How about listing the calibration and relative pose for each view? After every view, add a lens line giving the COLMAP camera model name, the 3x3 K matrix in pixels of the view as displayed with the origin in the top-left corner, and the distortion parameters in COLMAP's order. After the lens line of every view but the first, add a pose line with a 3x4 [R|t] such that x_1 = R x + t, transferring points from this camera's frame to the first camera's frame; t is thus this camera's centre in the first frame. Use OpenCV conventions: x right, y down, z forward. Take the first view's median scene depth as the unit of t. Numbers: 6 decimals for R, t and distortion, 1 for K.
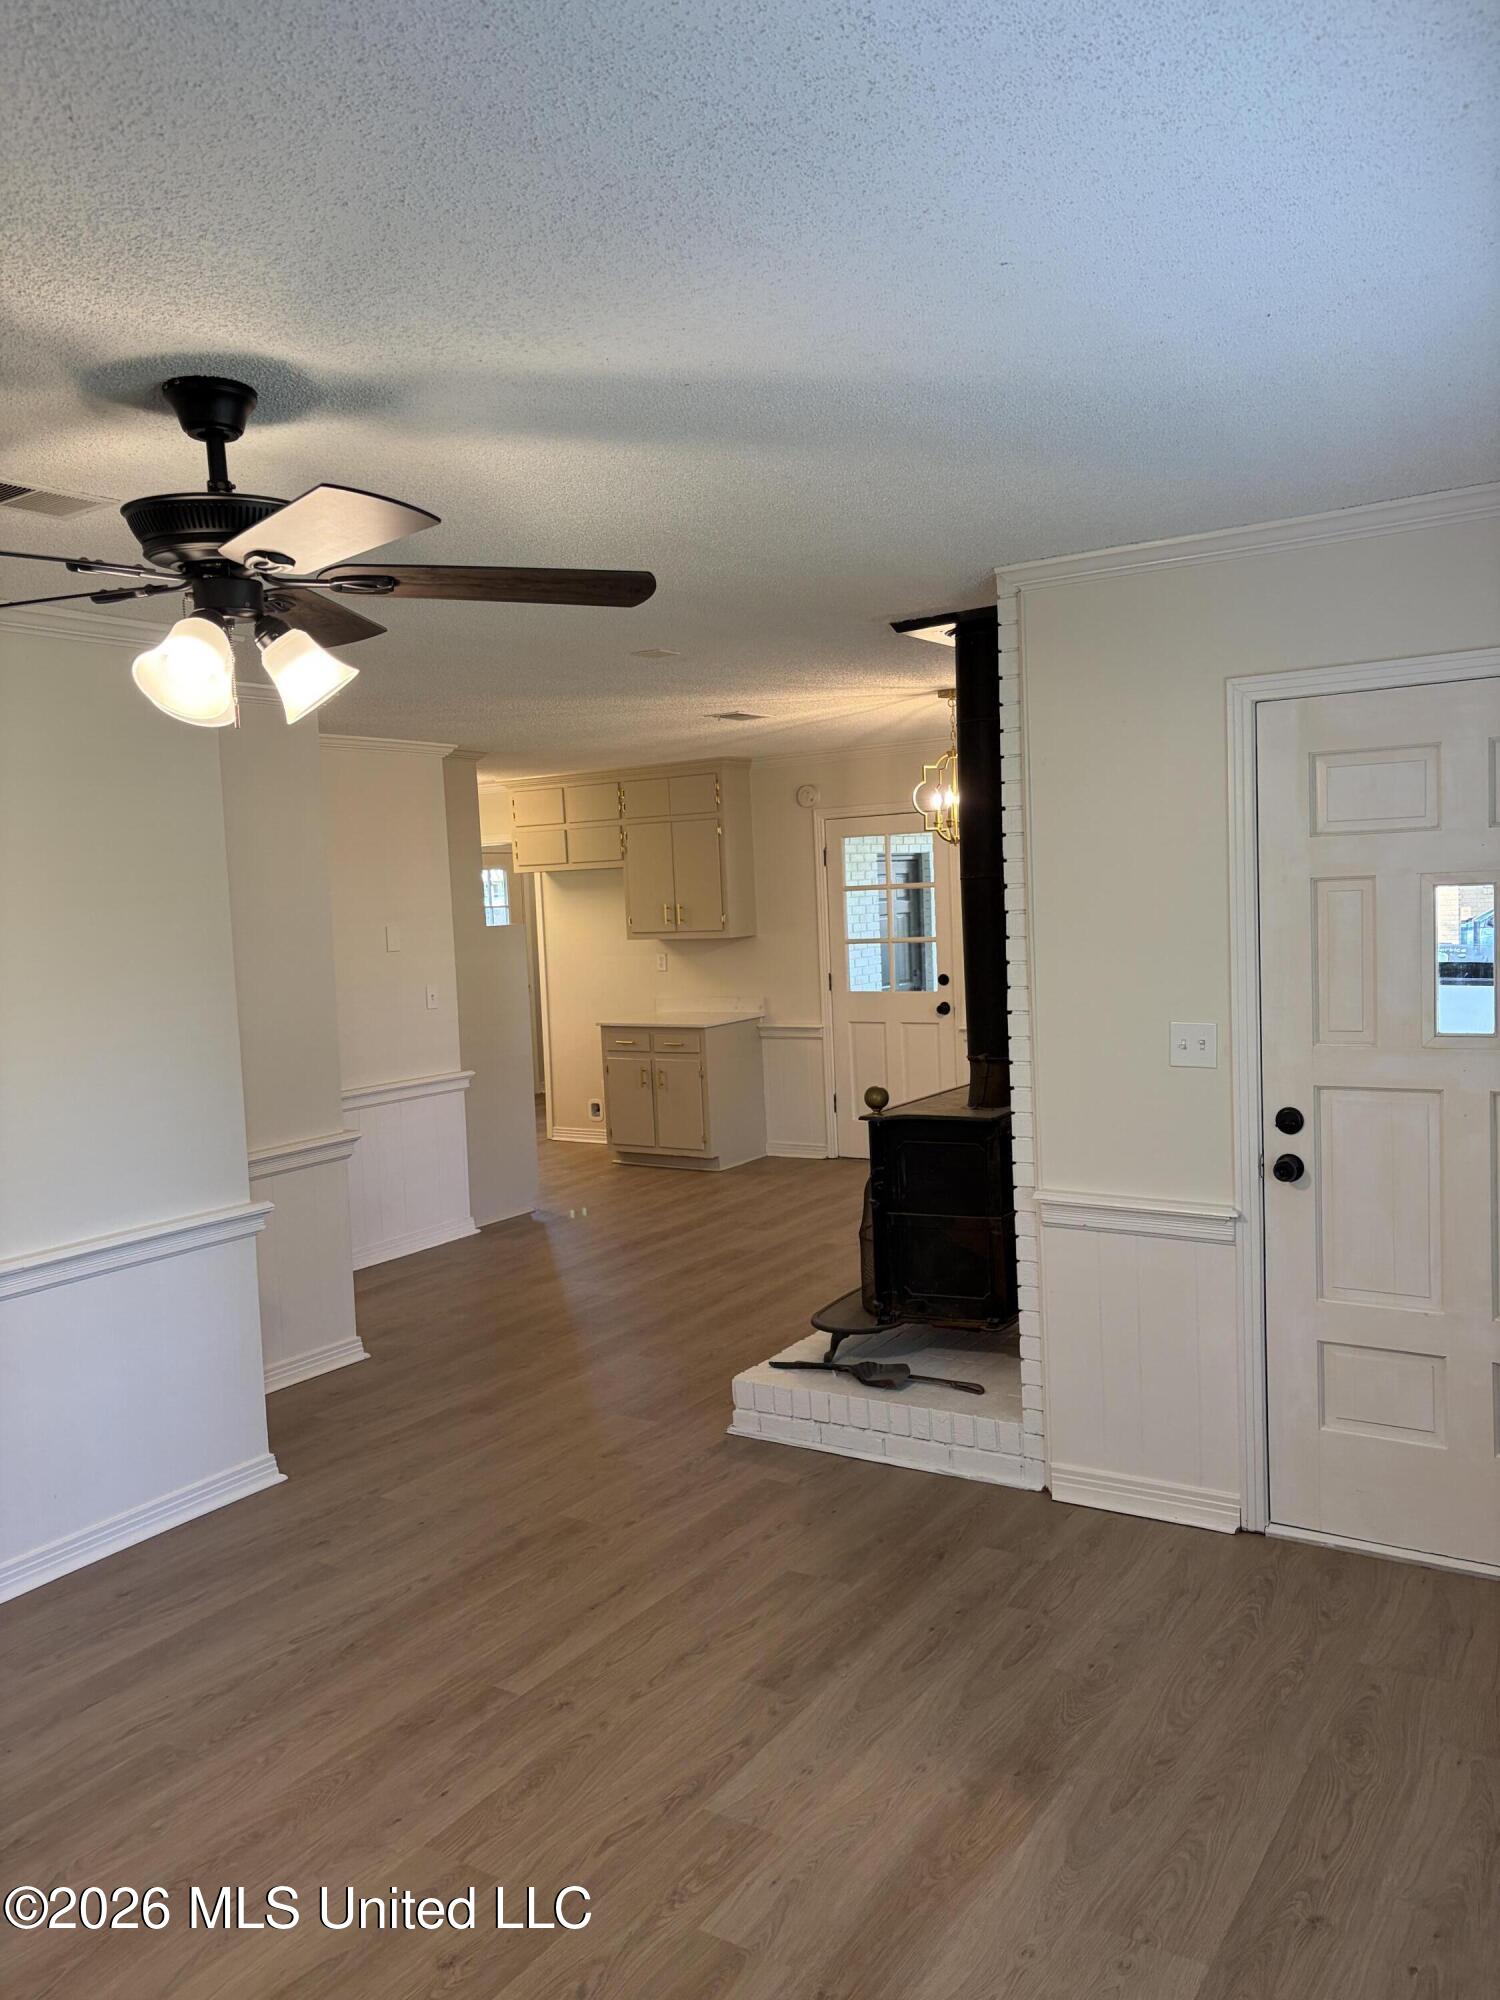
lens RADIAL K [[1514.3, 0, 750.0], [0, 1514.3, 1000.0], [0, 0, 1]] dist [0.049122, -0.044383]
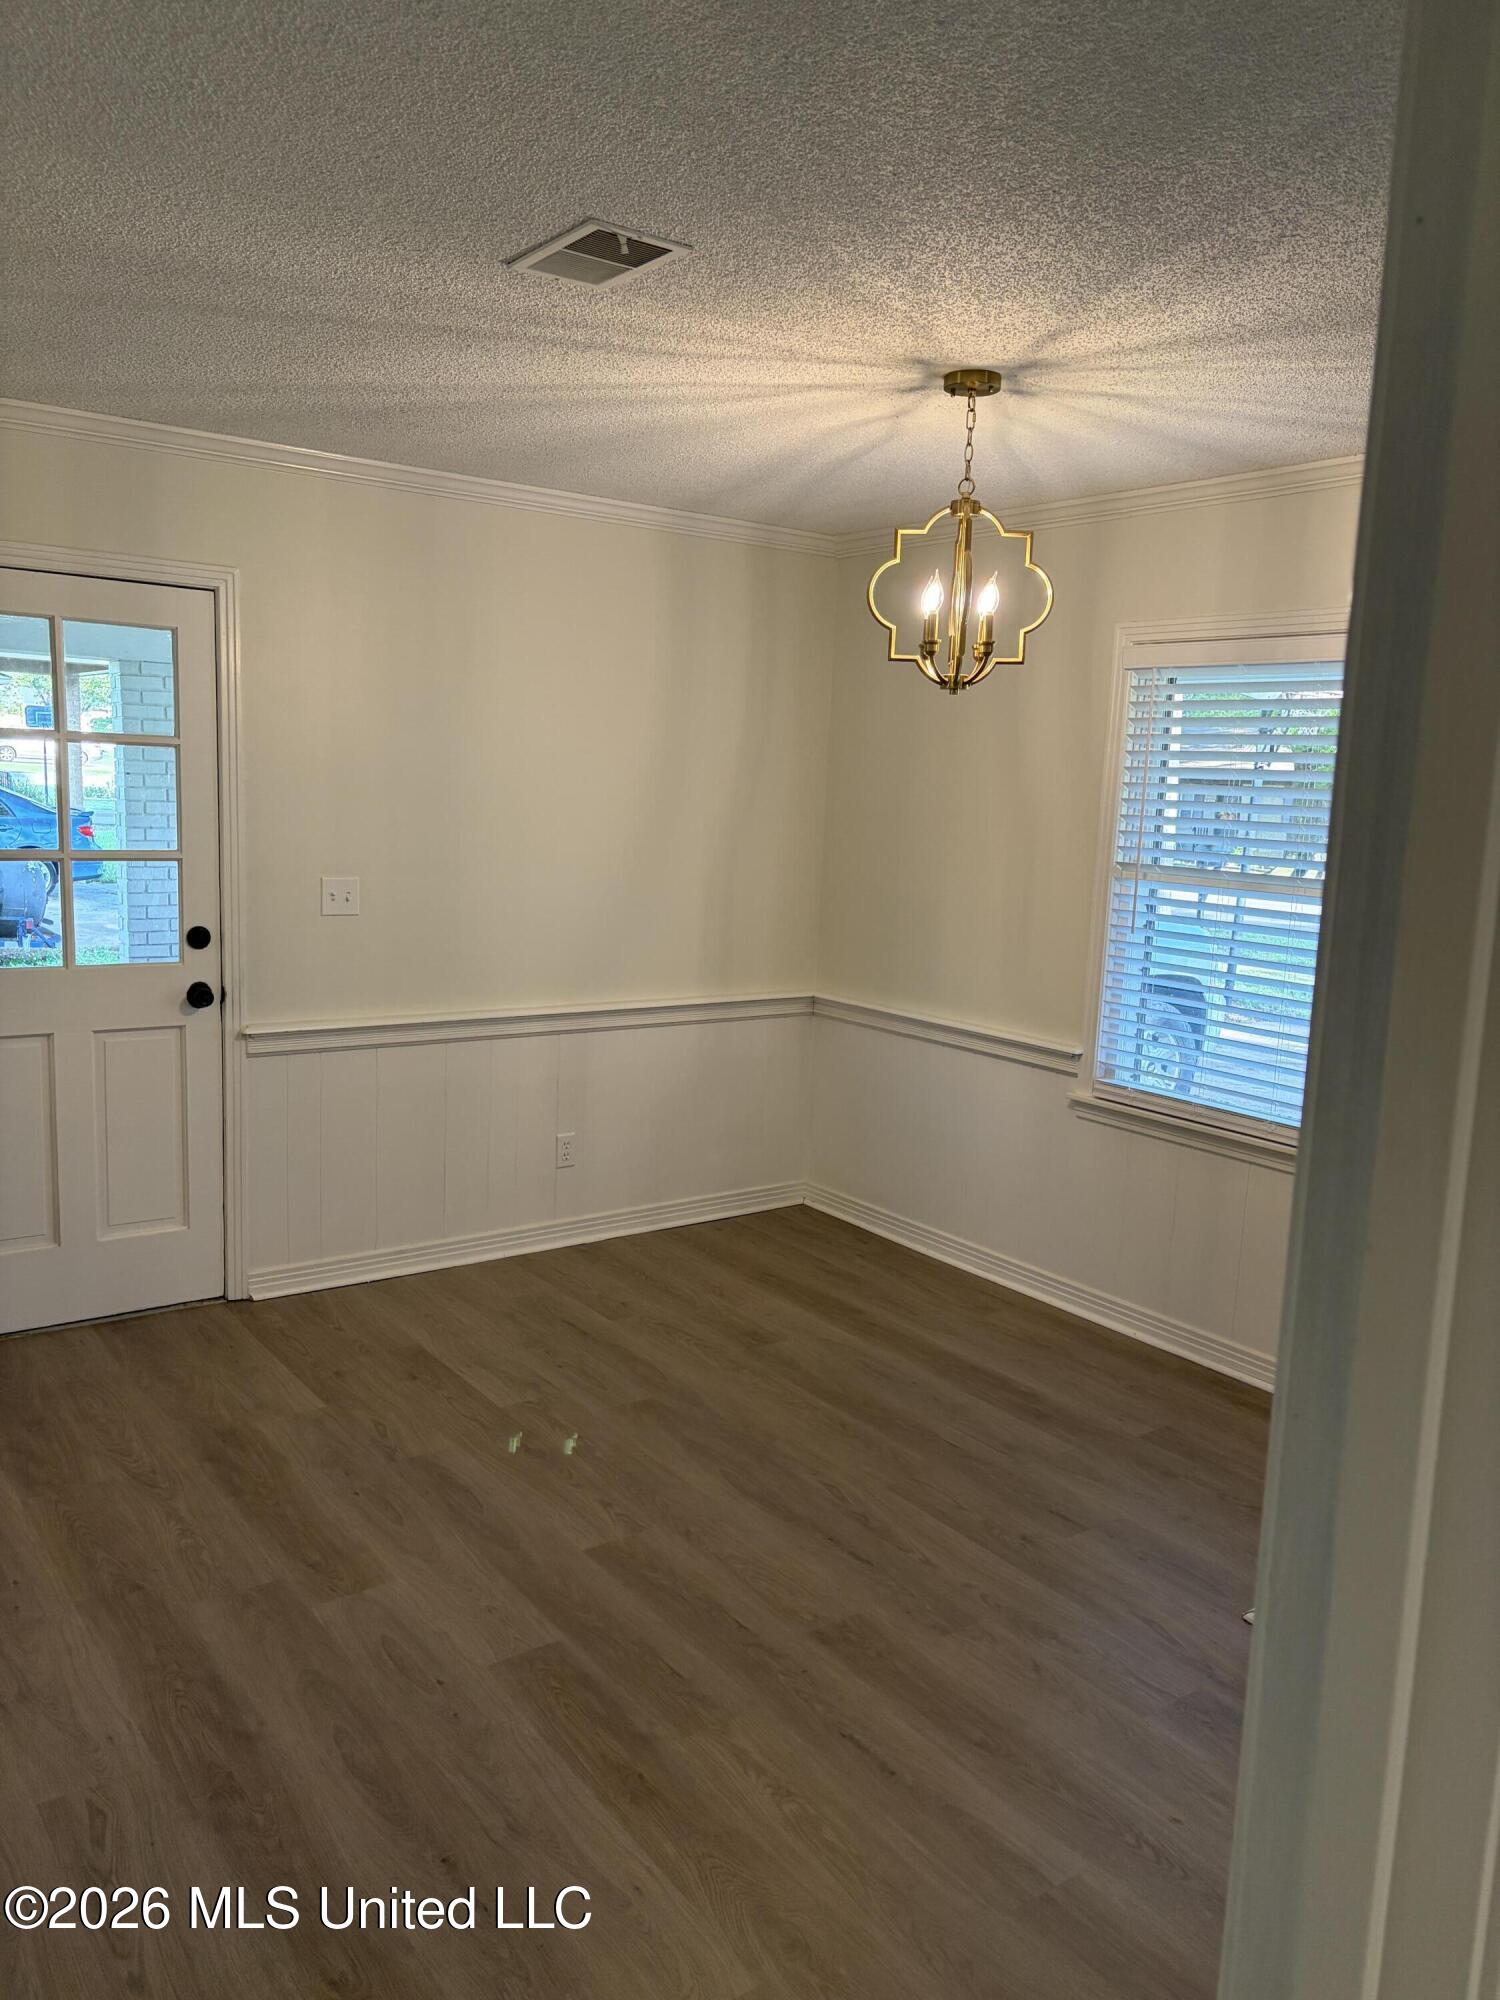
lens RADIAL K [[1514.3, 0, 750.0], [0, 1514.3, 1000.0], [0, 0, 1]] dist [0.049122, -0.044383]
pose [[0.324710, -0.081912, 0.942260, -0.433580], [0.007490, 0.996434, 0.084040, -0.047908], [-0.945784, -0.020231, 0.324166, 1.022941]]
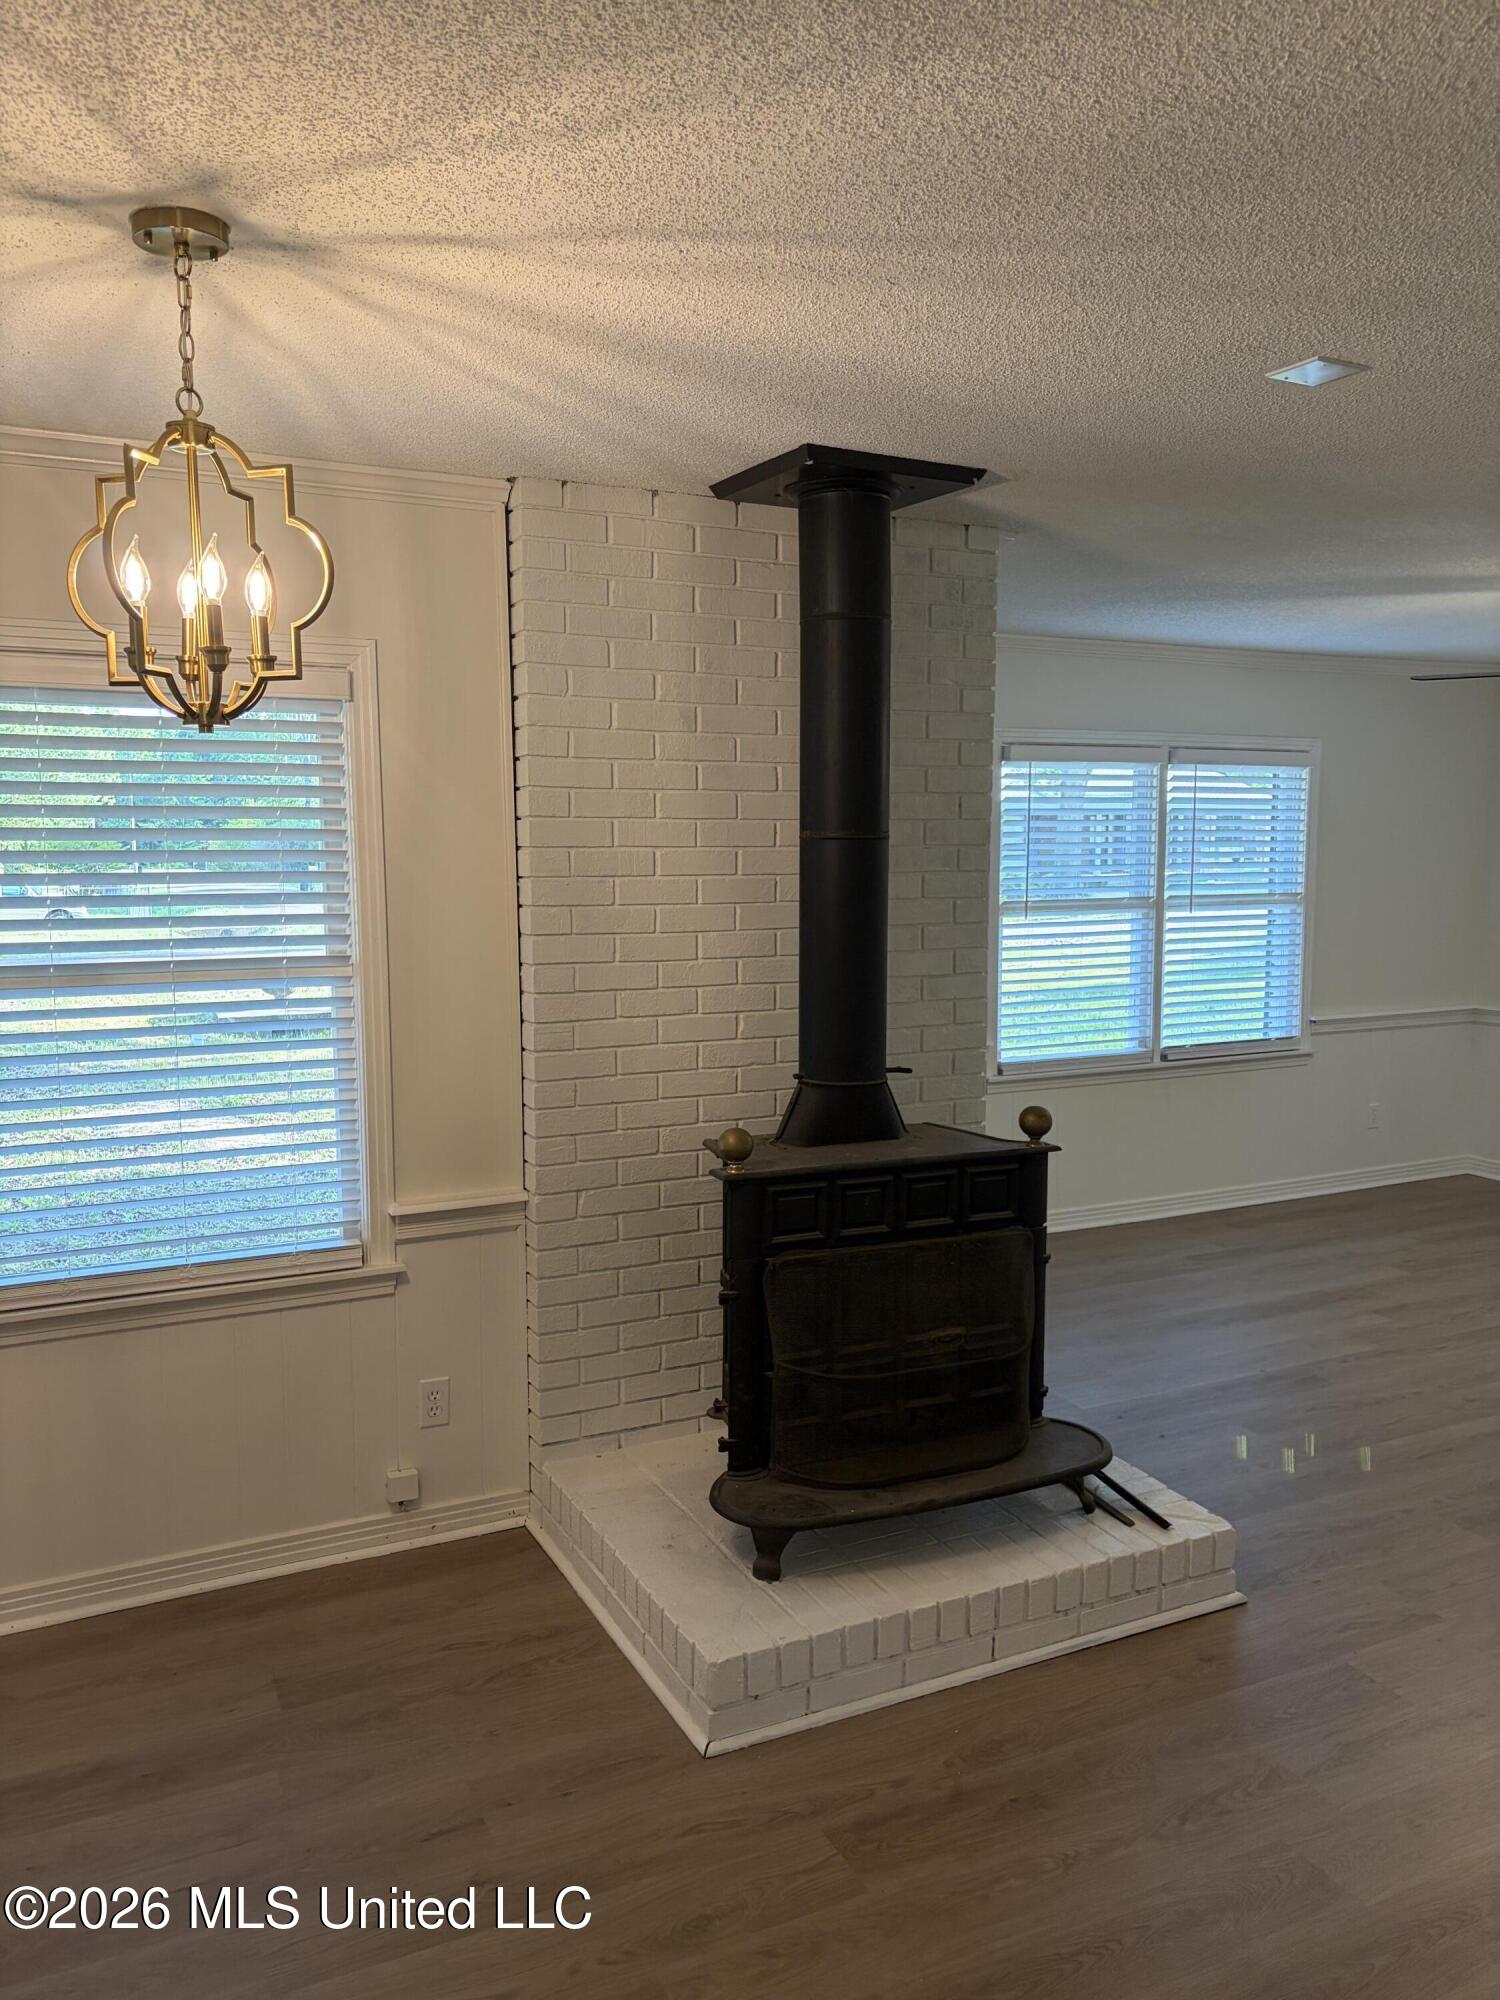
lens RADIAL K [[1514.3, 0, 750.0], [0, 1514.3, 1000.0], [0, 0, 1]] dist [0.049122, -0.044383]
pose [[-0.863154, -0.006729, 0.504897, -0.145675], [0.076433, 0.986648, 0.143817, -0.094688], [-0.499123, 0.162727, -0.851115, 1.401200]]
